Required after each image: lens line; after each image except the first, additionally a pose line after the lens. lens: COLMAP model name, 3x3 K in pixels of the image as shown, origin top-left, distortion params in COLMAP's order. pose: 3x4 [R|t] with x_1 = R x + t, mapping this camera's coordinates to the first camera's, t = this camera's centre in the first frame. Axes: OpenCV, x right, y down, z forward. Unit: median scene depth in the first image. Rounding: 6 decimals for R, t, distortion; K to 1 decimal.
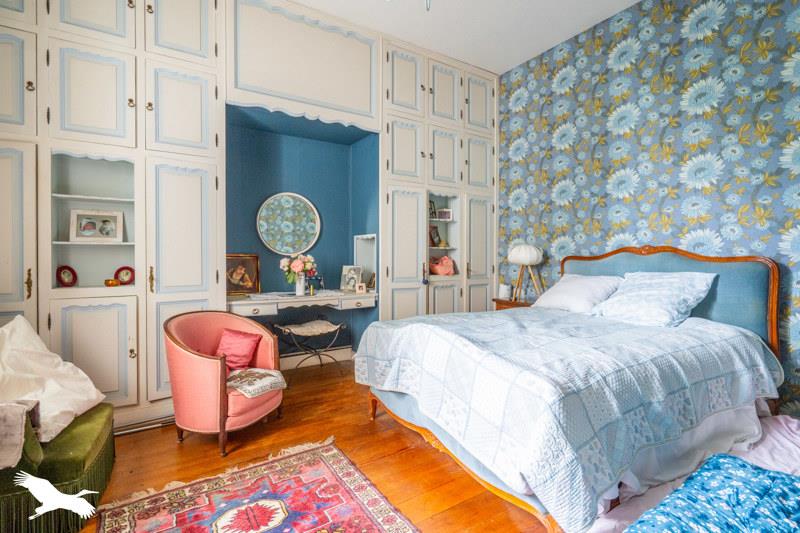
lens RADIAL K [[367.5, 0, 401.9], [0, 367.5, 260.4], [0, 0, 1]] dist [-0.002794, -0.000210]
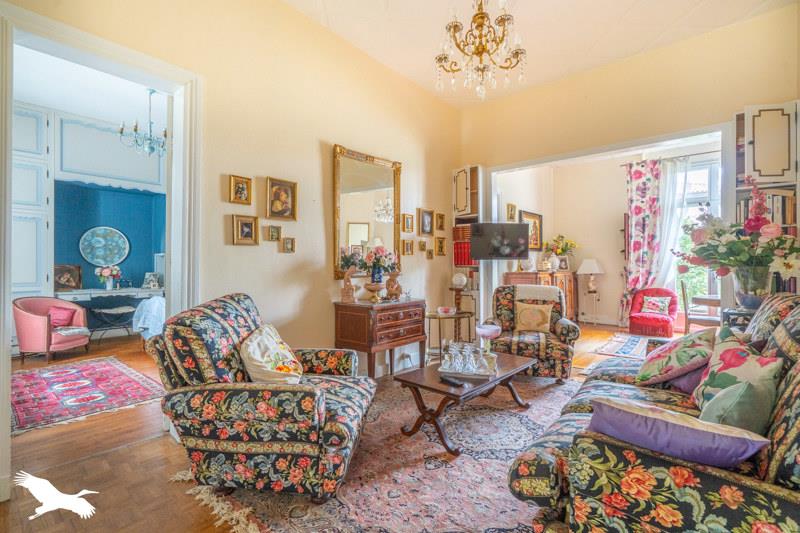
lens RADIAL K [[367.5, 0, 399.0], [0, 367.5, 266.2], [0, 0, 1]] dist [-0.002794, -0.000210]
pose [[0.961414, -0.000827, 0.275104, 0.556923], [0.004918, 0.999887, -0.014183, 0.017324], [-0.275061, 0.014989, 0.961310, -1.013256]]
